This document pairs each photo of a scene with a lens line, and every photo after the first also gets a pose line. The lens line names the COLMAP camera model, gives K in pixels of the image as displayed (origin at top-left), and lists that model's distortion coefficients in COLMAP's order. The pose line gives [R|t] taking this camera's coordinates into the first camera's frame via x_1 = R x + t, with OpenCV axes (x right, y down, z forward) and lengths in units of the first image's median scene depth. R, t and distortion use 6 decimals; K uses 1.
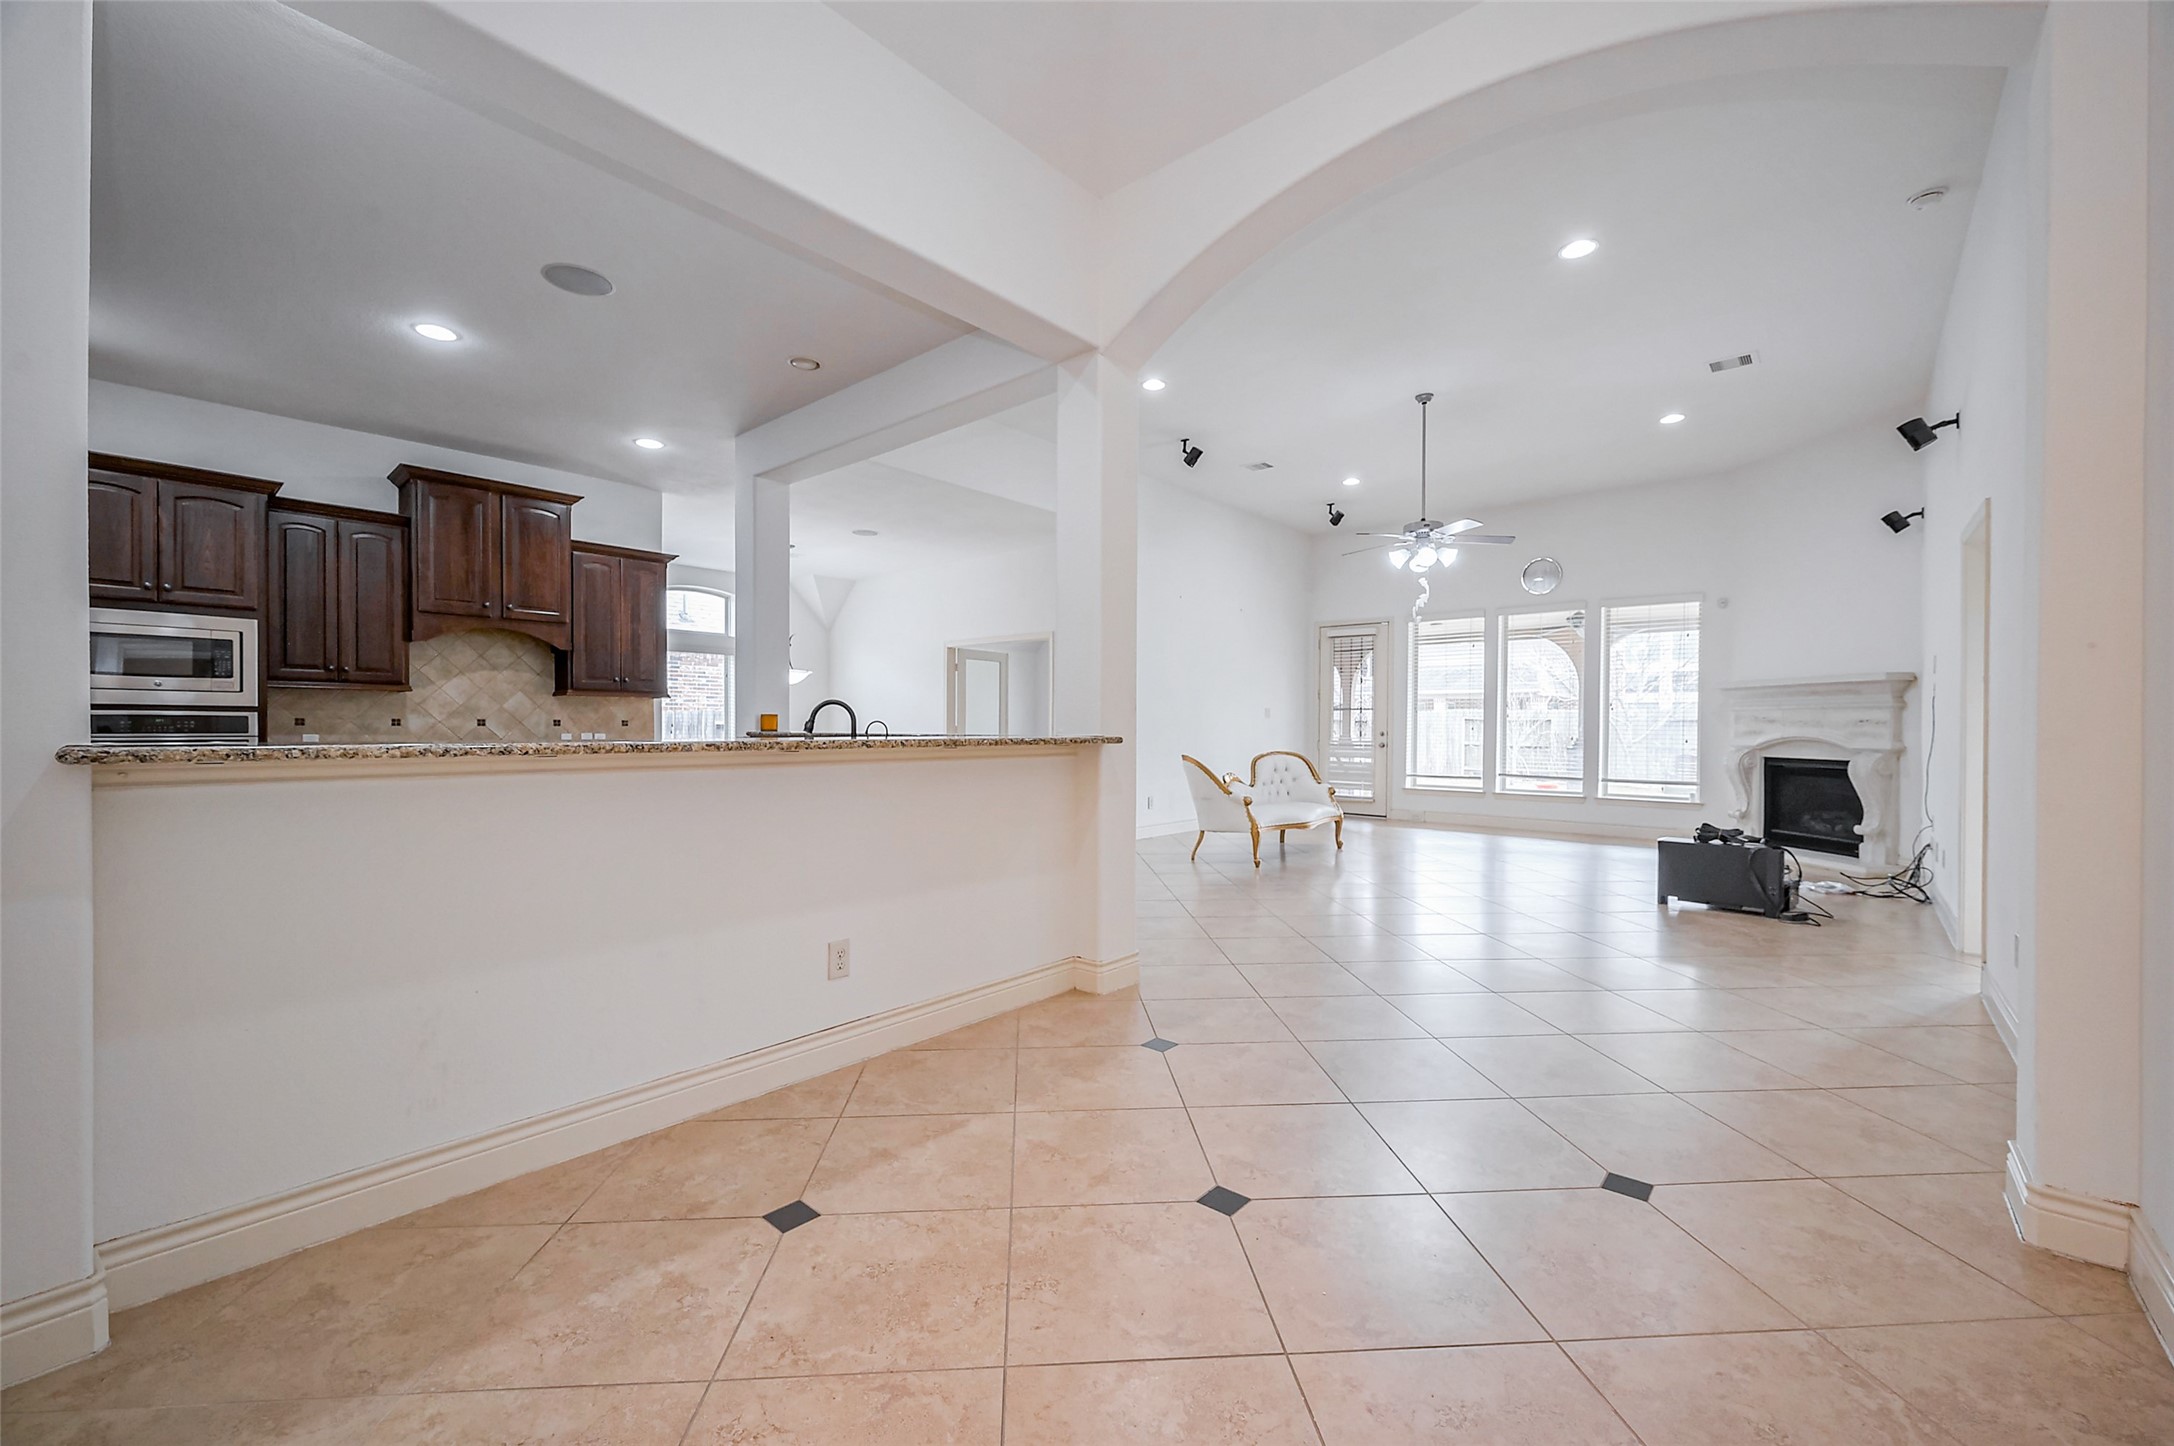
lens RADIAL K [[864.1, 0, 1086.7], [0, 864.1, 730.1], [0, 0, 1]] dist [-0.002543, 0.000055]
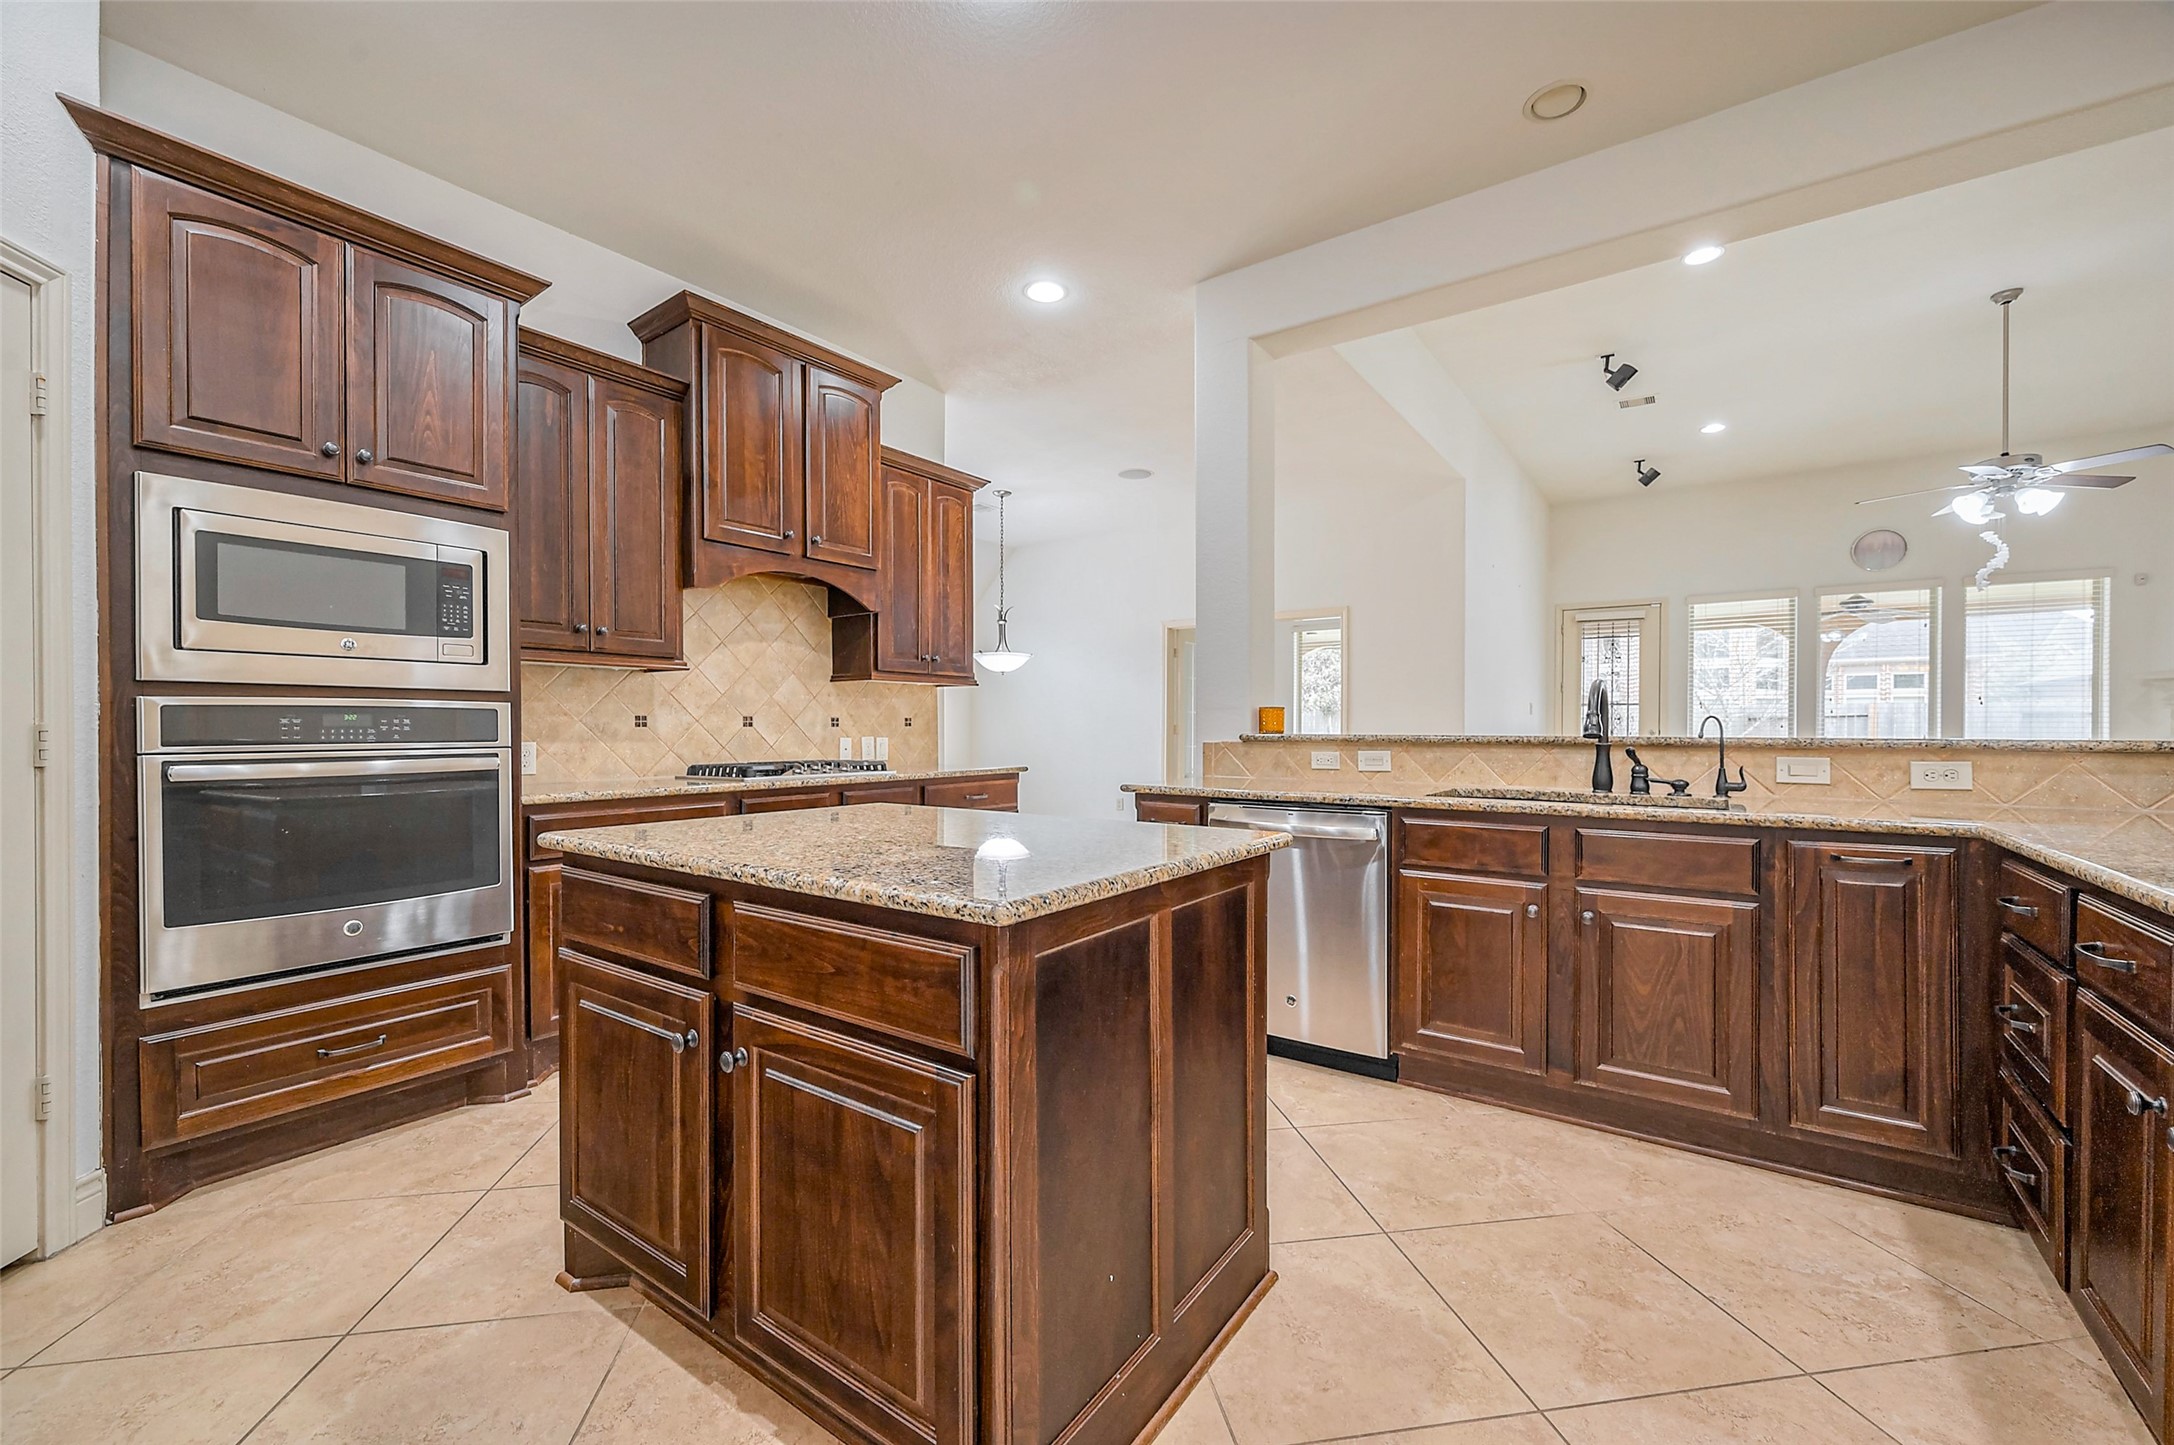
lens RADIAL K [[856.4, 0, 1089.1], [0, 856.4, 725.9], [0, 0, 1]] dist [-0.003166, -0.000234]
pose [[0.995071, -0.003065, 0.099116, -0.530128], [0.003466, 0.999987, -0.003869, -0.002245], [-0.099103, 0.004193, 0.995068, 0.350771]]
